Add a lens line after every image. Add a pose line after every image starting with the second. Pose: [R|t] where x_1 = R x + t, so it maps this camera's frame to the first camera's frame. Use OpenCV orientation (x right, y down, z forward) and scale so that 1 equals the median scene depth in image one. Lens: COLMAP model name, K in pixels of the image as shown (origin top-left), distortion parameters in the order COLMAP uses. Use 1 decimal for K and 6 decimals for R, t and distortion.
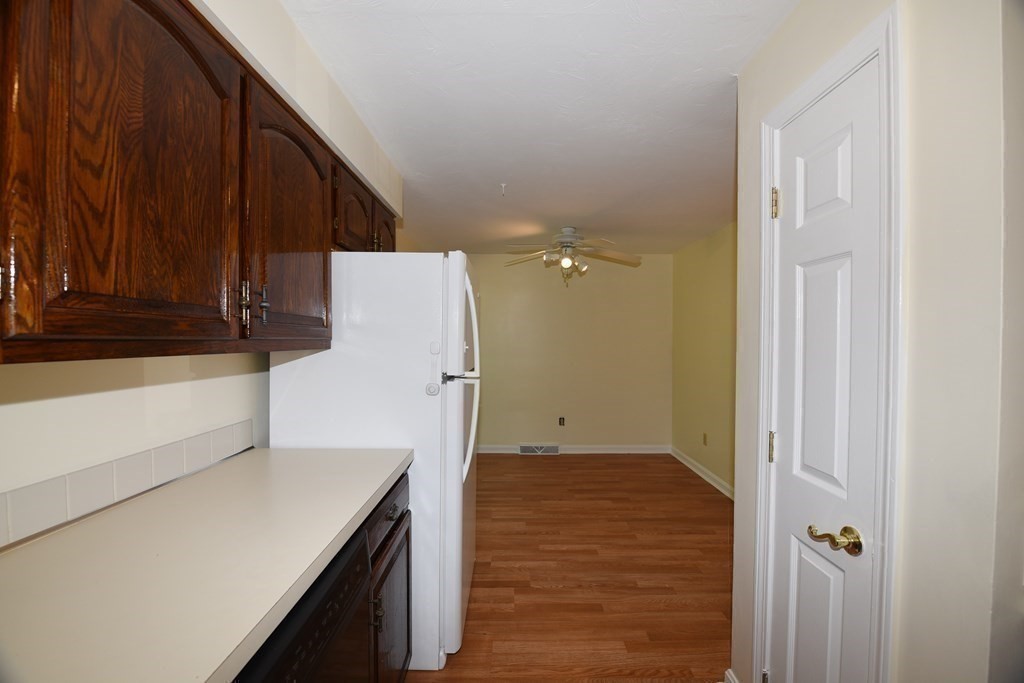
lens RADIAL K [[415.3, 0, 509.7], [0, 415.3, 344.8], [0, 0, 1]] dist [-0.003508, -0.001878]
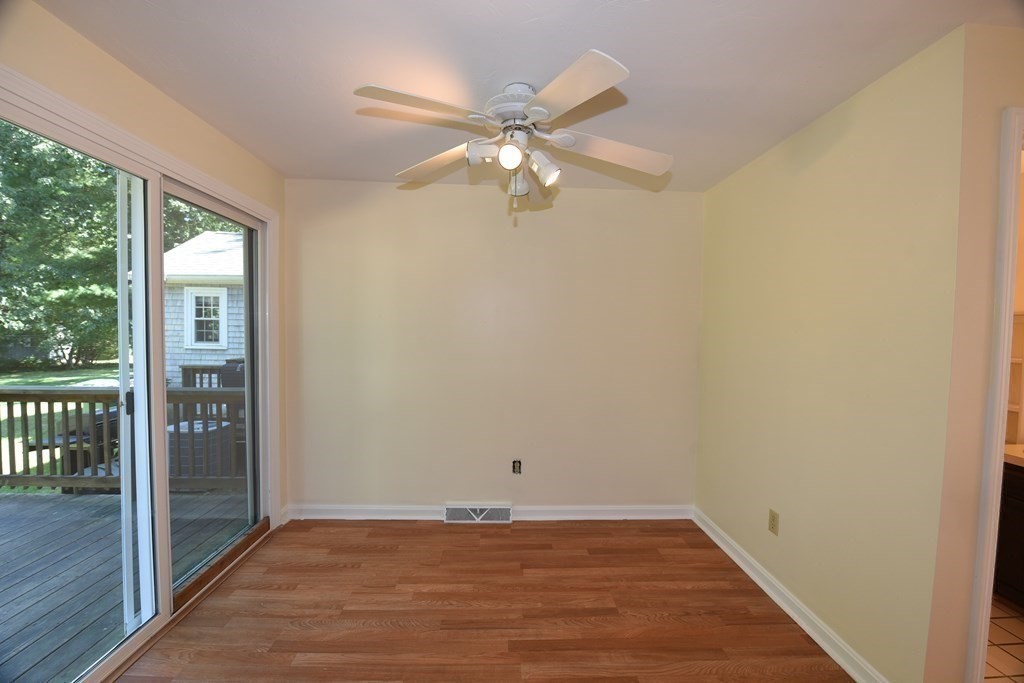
lens RADIAL K [[415.3, 0, 513.3], [0, 415.3, 345.7], [0, 0, 1]] dist [-0.003508, -0.001878]
pose [[0.998597, 0.016140, 0.050441, 0.100992], [-0.017182, 0.999646, 0.020296, -0.004845], [-0.050095, -0.021135, 0.998521, 0.464749]]
